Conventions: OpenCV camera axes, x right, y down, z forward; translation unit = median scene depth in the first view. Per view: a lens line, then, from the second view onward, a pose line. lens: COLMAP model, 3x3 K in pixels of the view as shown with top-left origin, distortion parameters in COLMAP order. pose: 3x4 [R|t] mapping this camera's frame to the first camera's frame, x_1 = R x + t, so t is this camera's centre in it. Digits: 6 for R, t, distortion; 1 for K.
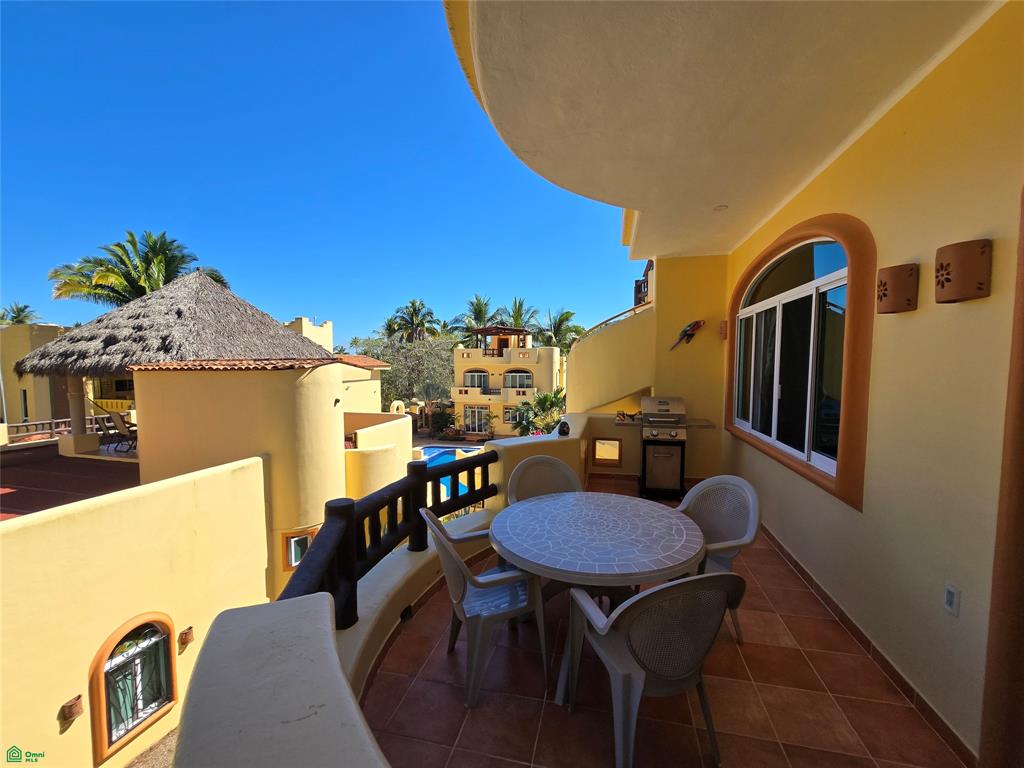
lens RADIAL K [[419.4, 0, 517.1], [0, 419.4, 386.4], [0, 0, 1]] dist [-0.004731, 0.000950]
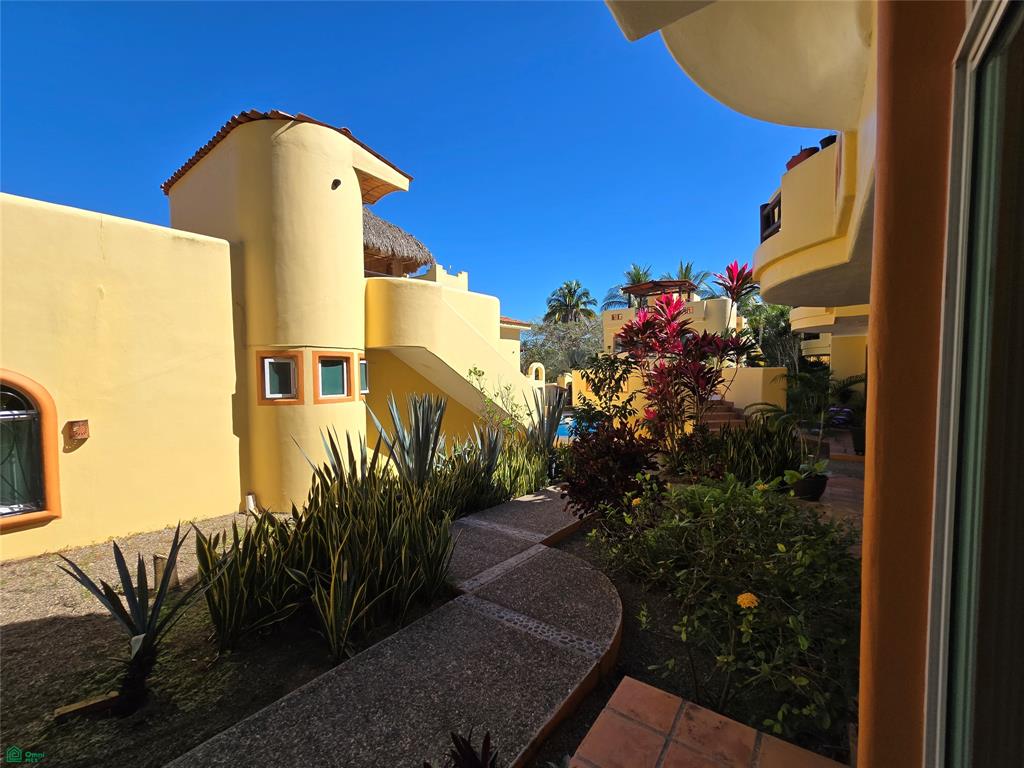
lens RADIAL K [[419.4, 0, 506.9], [0, 419.4, 382.8], [0, 0, 1]] dist [-0.004731, 0.000950]
pose [[0.912834, -0.000660, -0.408331, 0.041044], [-0.010796, 0.999610, -0.025750, 0.128749], [0.408189, 0.027914, 0.912470, 0.157886]]
